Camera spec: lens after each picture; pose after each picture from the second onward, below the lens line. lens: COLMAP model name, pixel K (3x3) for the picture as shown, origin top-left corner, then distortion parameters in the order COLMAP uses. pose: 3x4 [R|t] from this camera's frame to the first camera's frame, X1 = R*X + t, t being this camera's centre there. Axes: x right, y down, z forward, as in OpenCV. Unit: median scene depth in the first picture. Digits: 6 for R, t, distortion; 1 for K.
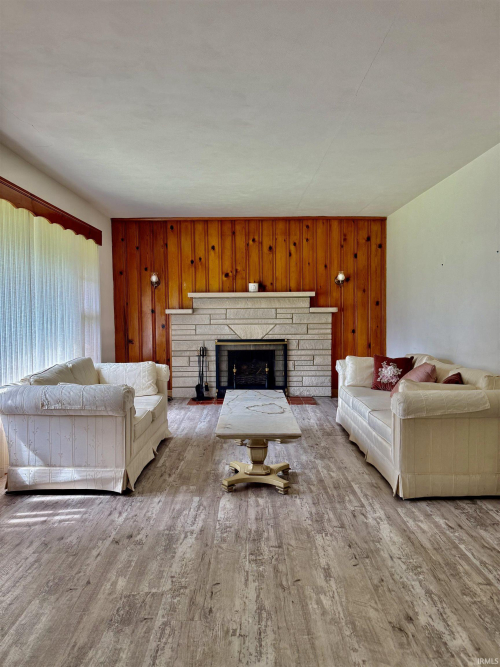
lens RADIAL K [[480.2, 0, 250.0], [0, 480.2, 333.5], [0, 0, 1]] dist [0.029476, -0.001114]
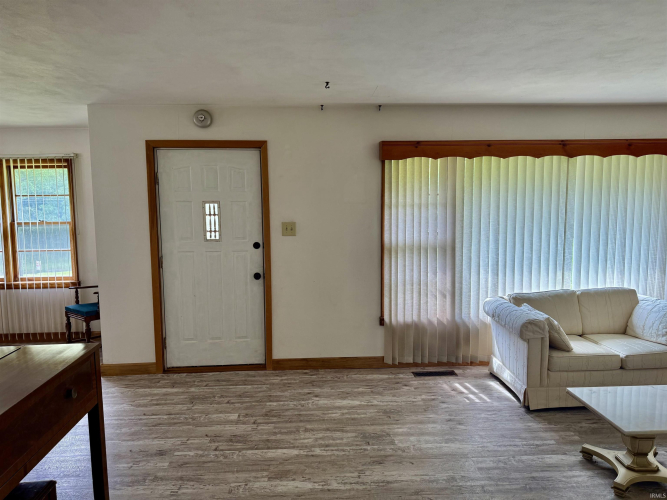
lens RADIAL K [[459.5, 0, 326.4], [0, 459.5, 250.6], [0, 0, 1]] dist [0.051219, -0.002429]
pose [[0.055099, 0.095067, -0.993945, 0.886617], [-0.032993, 0.995087, 0.093348, -0.151245], [0.997936, 0.027650, 0.057965, 0.498535]]
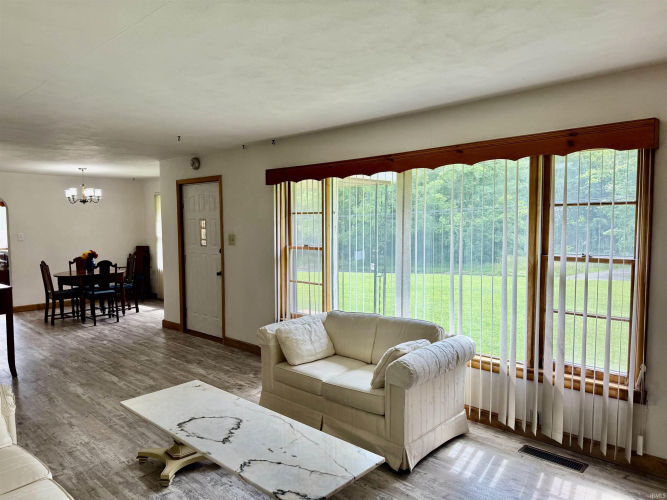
lens RADIAL K [[480.2, 0, 333.5], [0, 480.2, 250.0], [0, 0, 1]] dist [0.029476, -0.001114]
pose [[-0.688053, 0.069641, -0.722311, 0.574890], [-0.008695, 0.994522, 0.104169, -0.255846], [0.725609, 0.077954, -0.683678, 2.232095]]
